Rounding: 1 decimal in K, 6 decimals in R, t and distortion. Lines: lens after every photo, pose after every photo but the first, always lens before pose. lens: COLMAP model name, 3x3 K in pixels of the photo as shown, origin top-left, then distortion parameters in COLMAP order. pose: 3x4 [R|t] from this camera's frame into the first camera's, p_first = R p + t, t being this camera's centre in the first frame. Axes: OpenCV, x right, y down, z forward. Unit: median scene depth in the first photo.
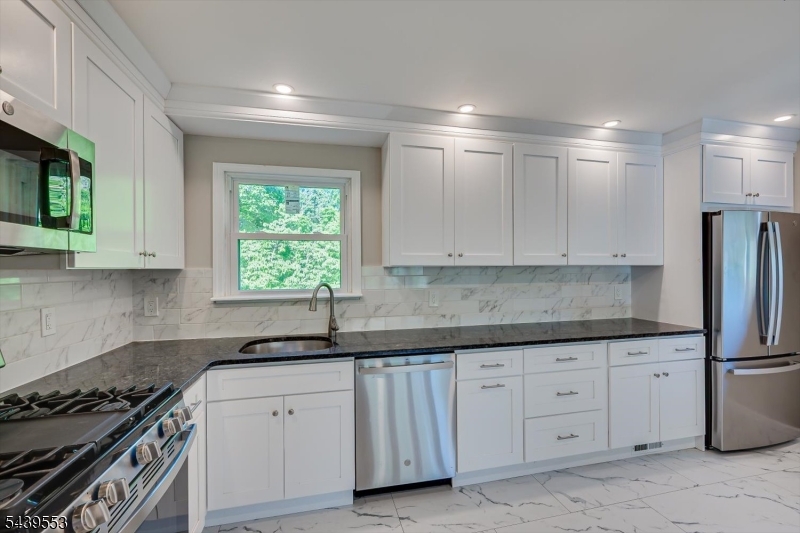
lens RADIAL K [[354.5, 0, 404.3], [0, 354.5, 268.9], [0, 0, 1]] dist [0.001726, 0.000169]
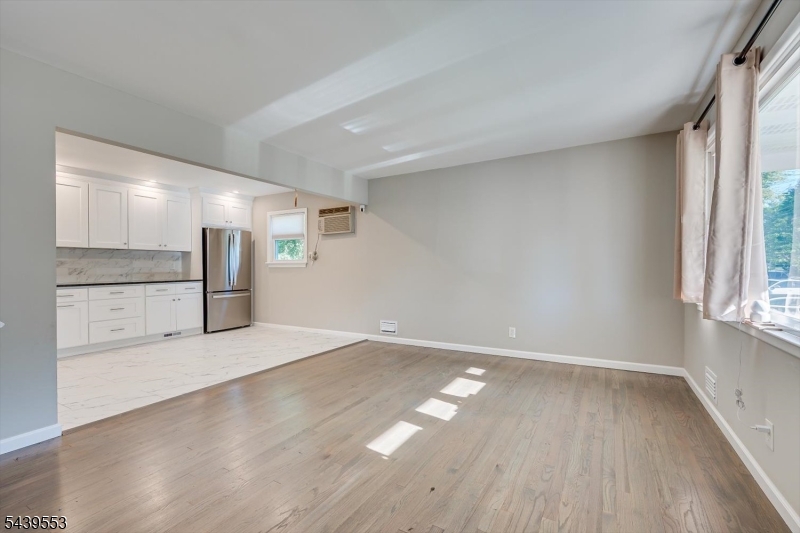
lens RADIAL K [[354.5, 0, 404.3], [0, 354.5, 268.9], [0, 0, 1]] dist [0.001726, 0.000169]
pose [[0.687950, -0.001906, 0.725756, 0.092793], [0.000278, 0.999997, 0.002362, 0.099716], [-0.725758, -0.001423, 0.687948, -1.515728]]
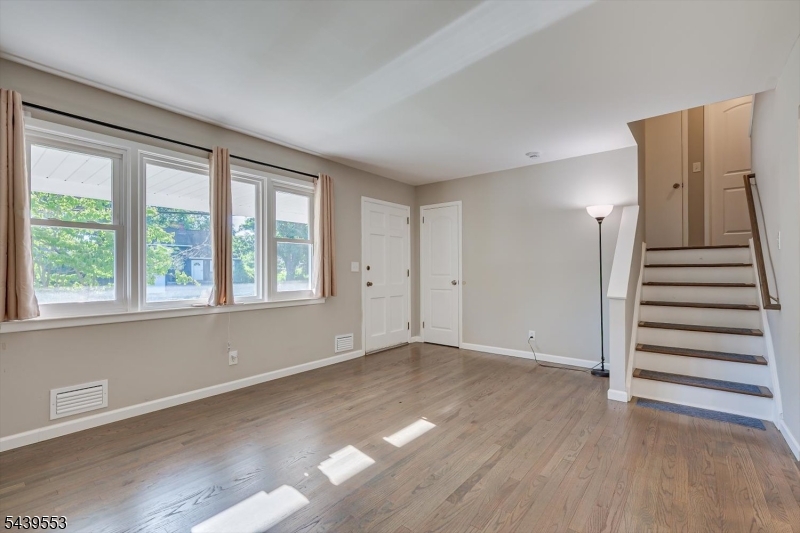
lens RADIAL K [[354.5, 0, 404.3], [0, 354.5, 268.9], [0, 0, 1]] dist [0.001726, 0.000169]
pose [[-0.793272, 0.008846, -0.608803, 1.342251], [0.010606, 0.999944, 0.000709, 0.089010], [0.608775, -0.005894, -0.793321, -0.129426]]
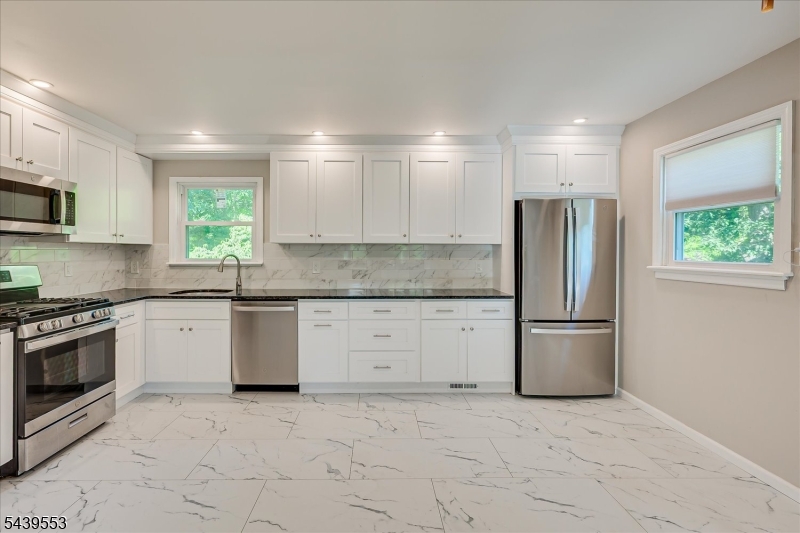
lens RADIAL K [[377.8, 0, 378.3], [0, 377.8, 251.9], [0, 0, 1]] dist [0.000682, 0.000139]
pose [[0.972306, 0.009099, -0.233535, 0.708480], [-0.008637, 0.999958, 0.003002, 0.018833], [0.233553, -0.000902, 0.972344, -0.390357]]
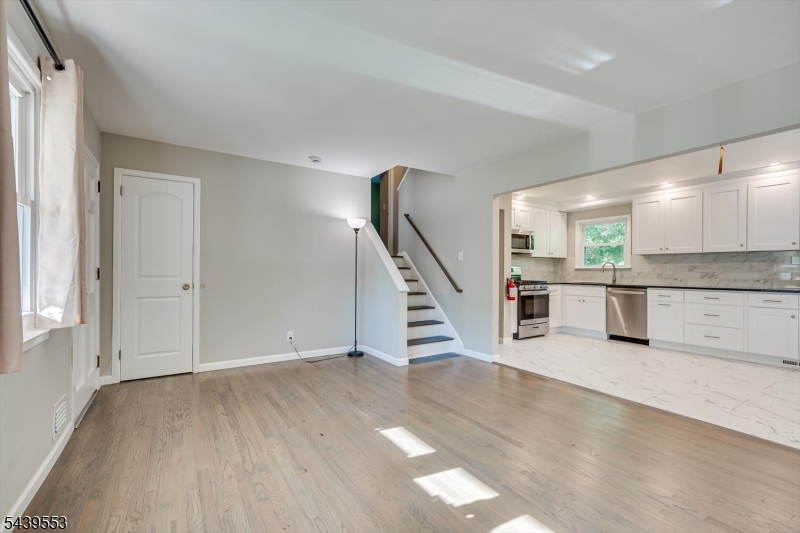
lens RADIAL K [[354.5, 0, 404.3], [0, 354.5, 268.9], [0, 0, 1]] dist [0.001726, 0.000169]
pose [[0.333038, 0.005004, -0.942900, 1.603304], [-0.006989, 0.999972, 0.002839, 0.086606], [0.942887, 0.005645, 0.333064, -1.187384]]
